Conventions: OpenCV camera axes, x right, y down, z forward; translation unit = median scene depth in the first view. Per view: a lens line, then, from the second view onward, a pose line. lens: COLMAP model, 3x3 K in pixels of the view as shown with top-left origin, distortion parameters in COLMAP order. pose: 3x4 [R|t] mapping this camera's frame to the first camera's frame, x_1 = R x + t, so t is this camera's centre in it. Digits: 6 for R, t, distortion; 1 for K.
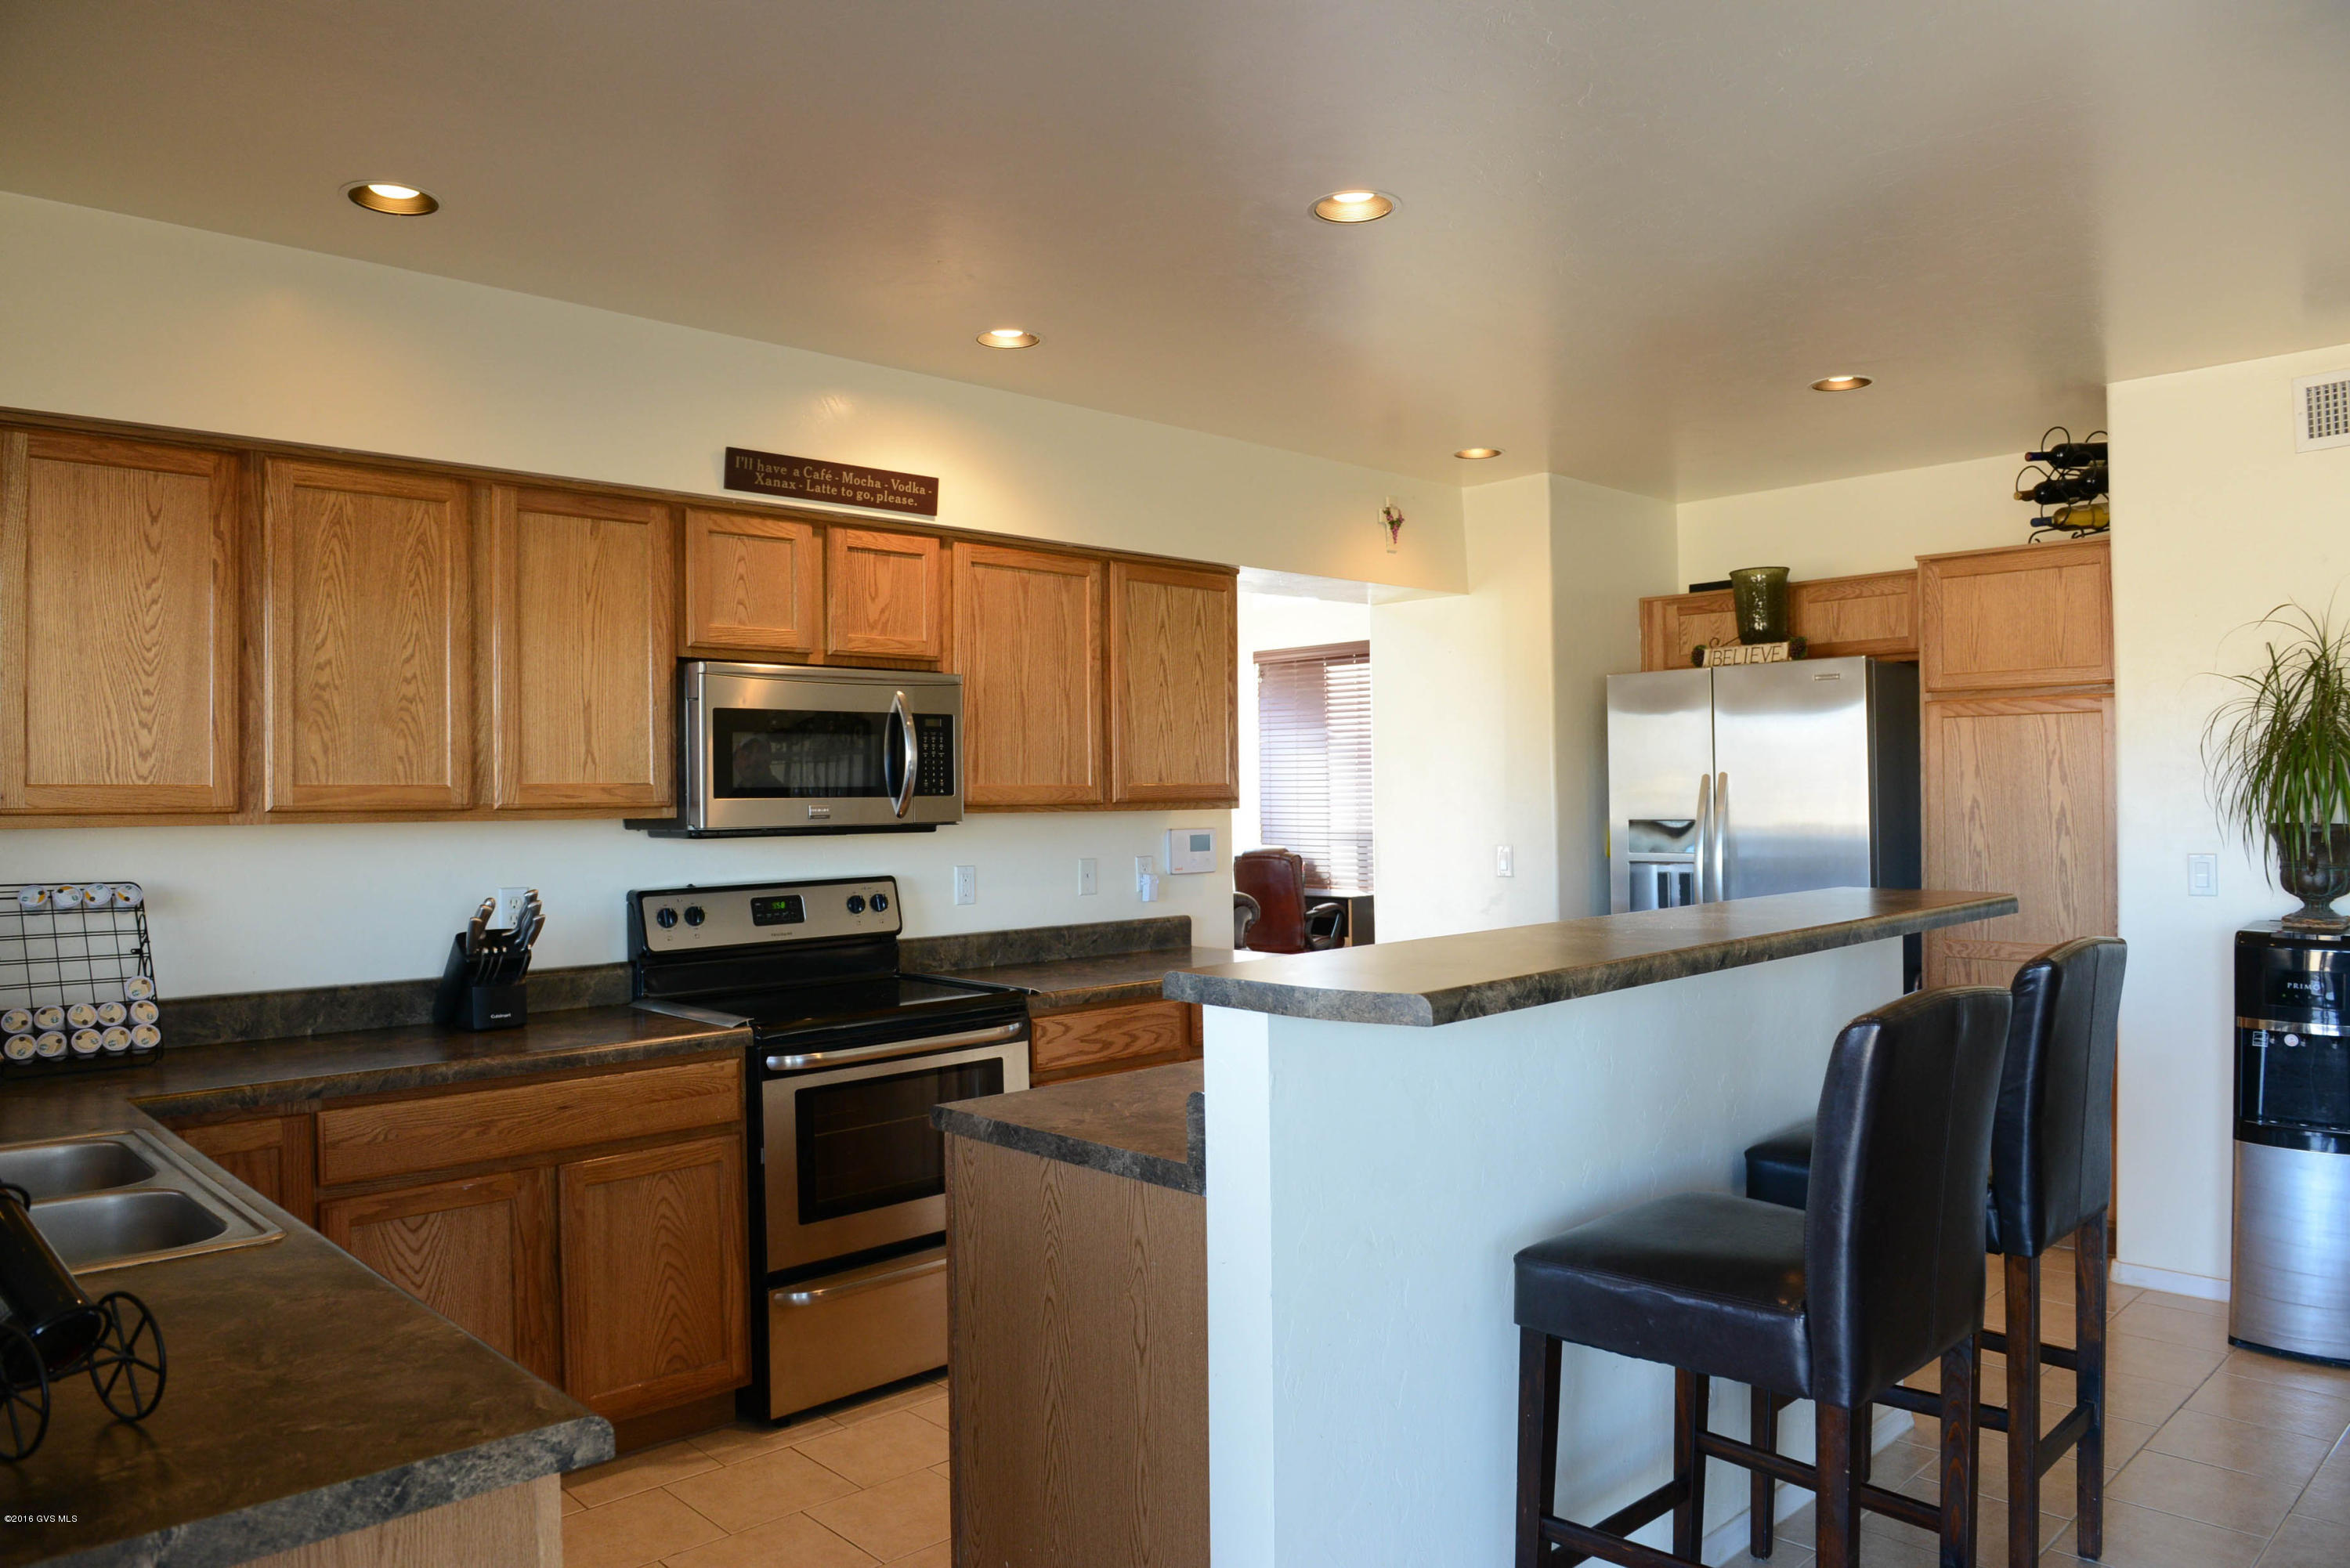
lens RADIAL K [[1628.5, 0, 1175.0], [0, 1628.5, 784.0], [0, 0, 1]] dist [-0.004540, -0.000206]
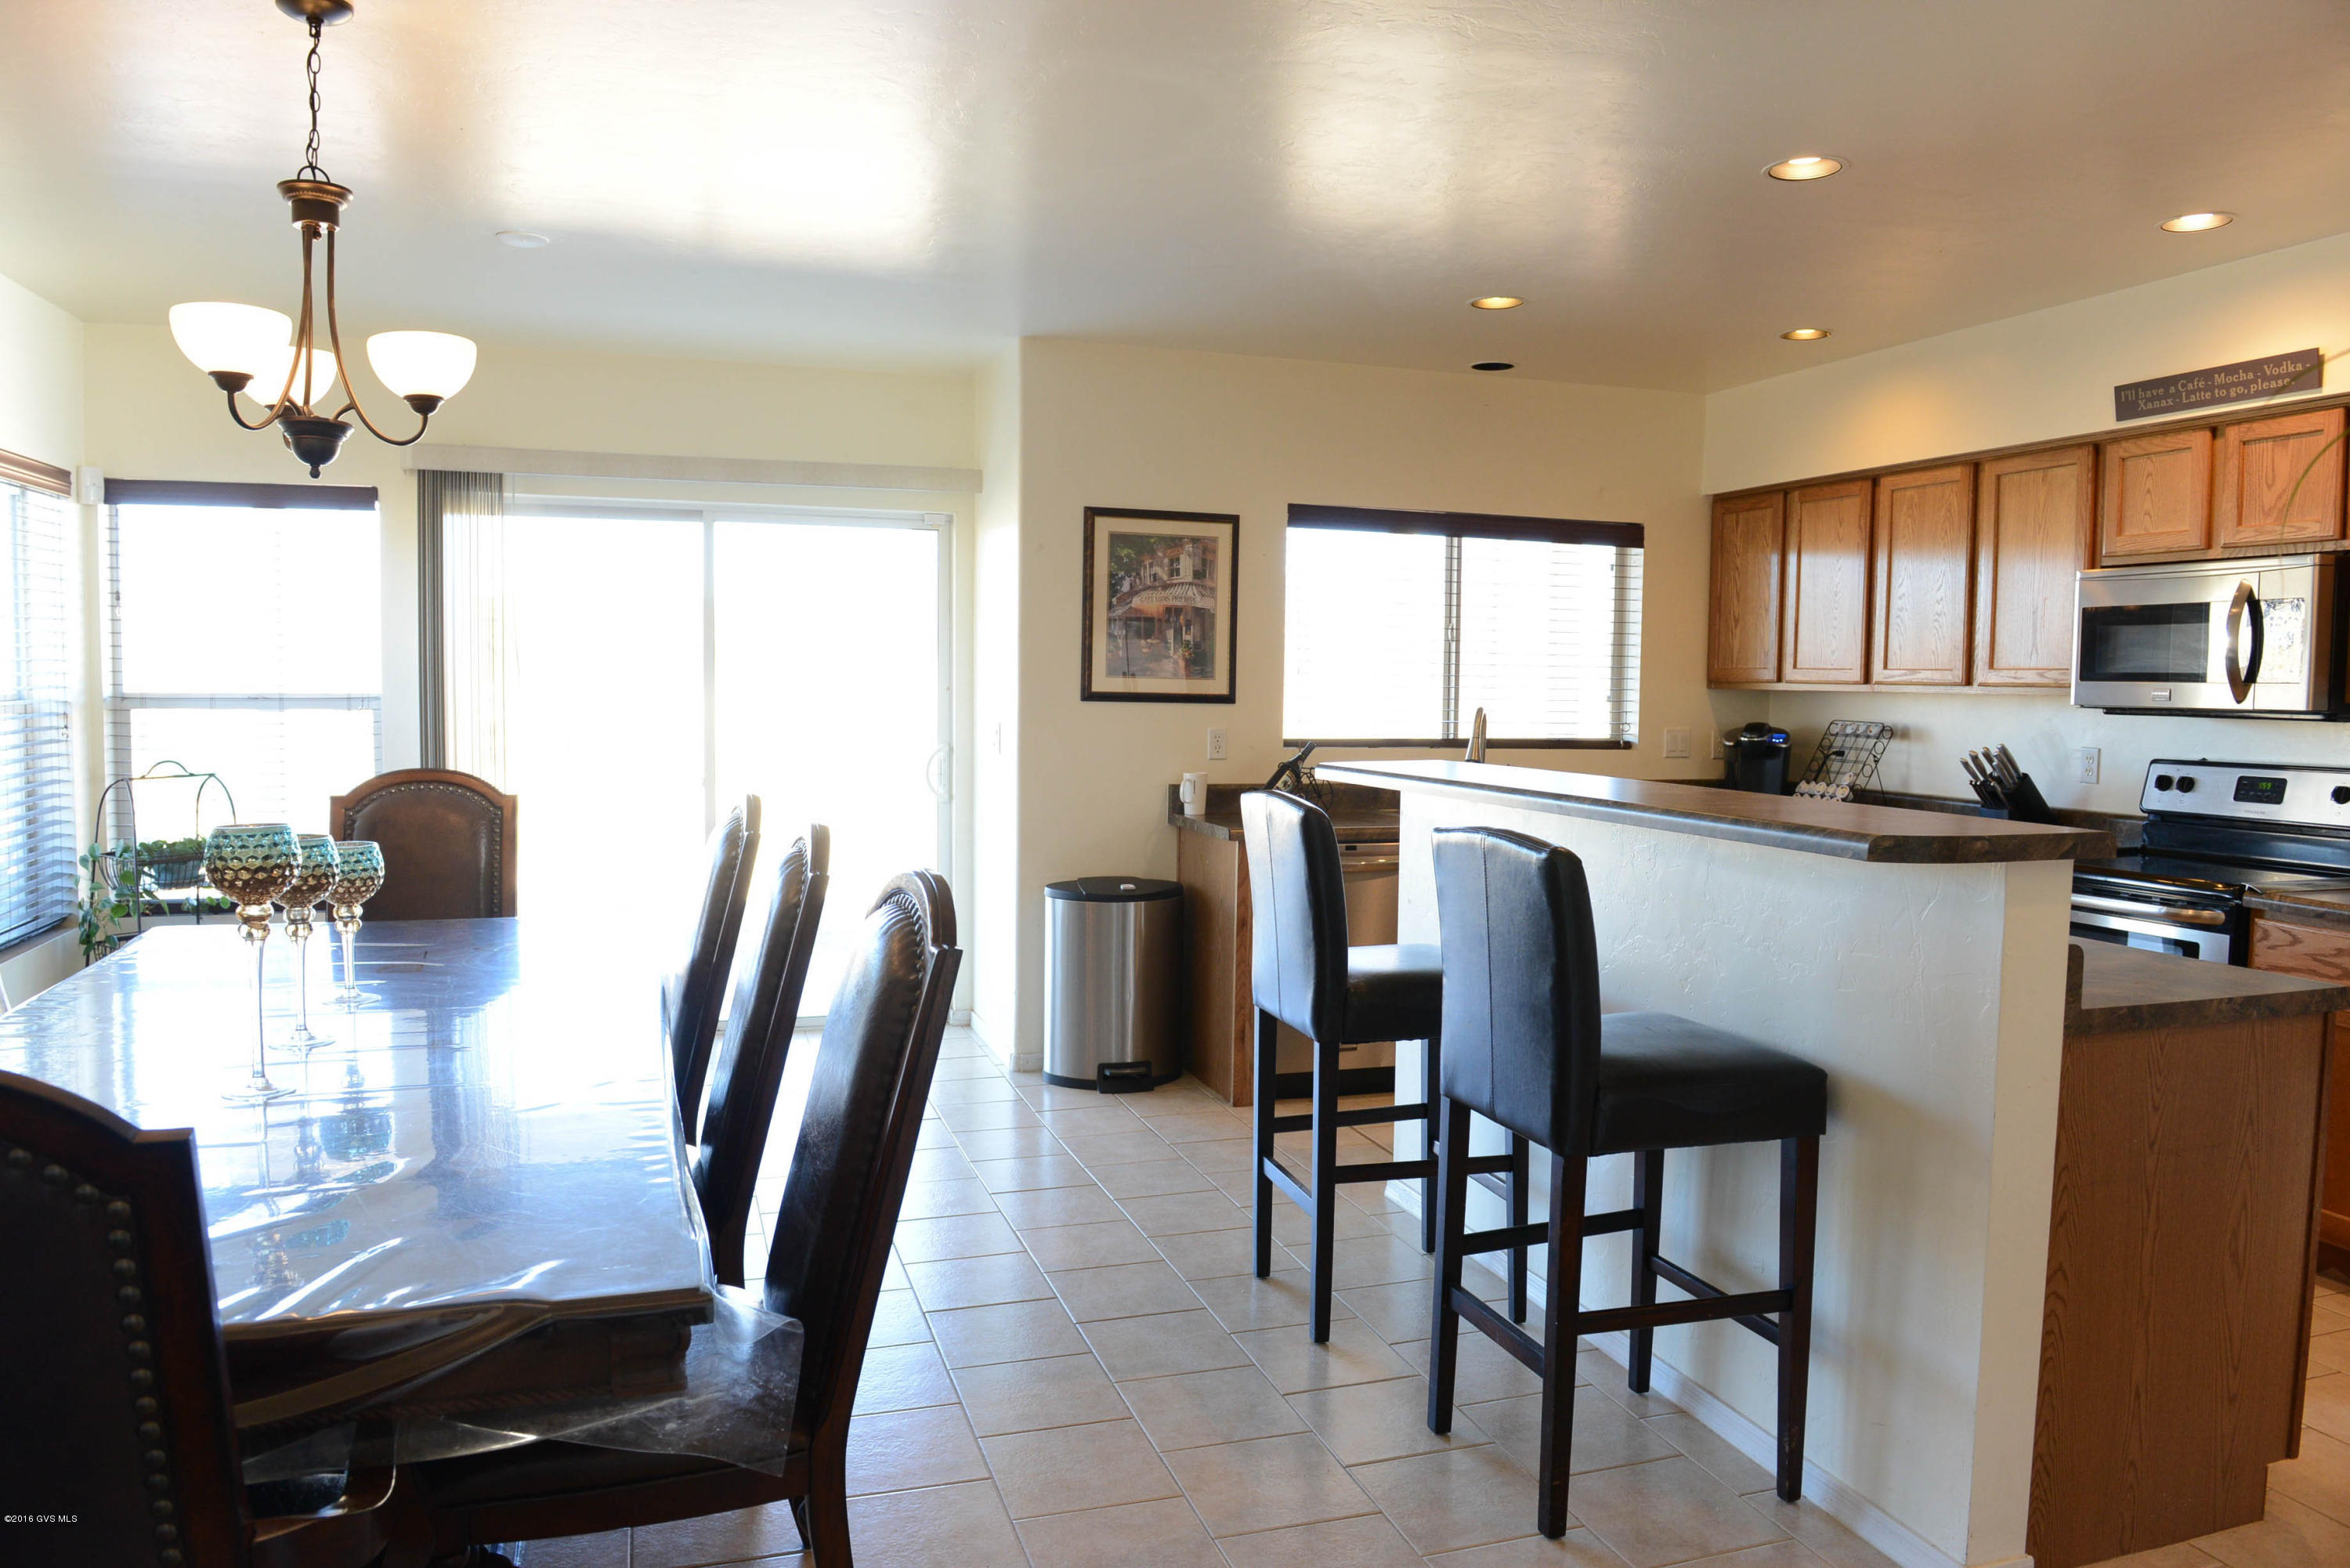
lens RADIAL K [[1628.5, 0, 1175.0], [0, 1628.5, 784.0], [0, 0, 1]] dist [-0.004540, -0.000206]
pose [[-0.422774, 0.066320, -0.903805, 1.053916], [-0.003920, 0.997175, 0.075005, -0.003032], [0.906227, 0.035253, -0.421320, 0.841306]]
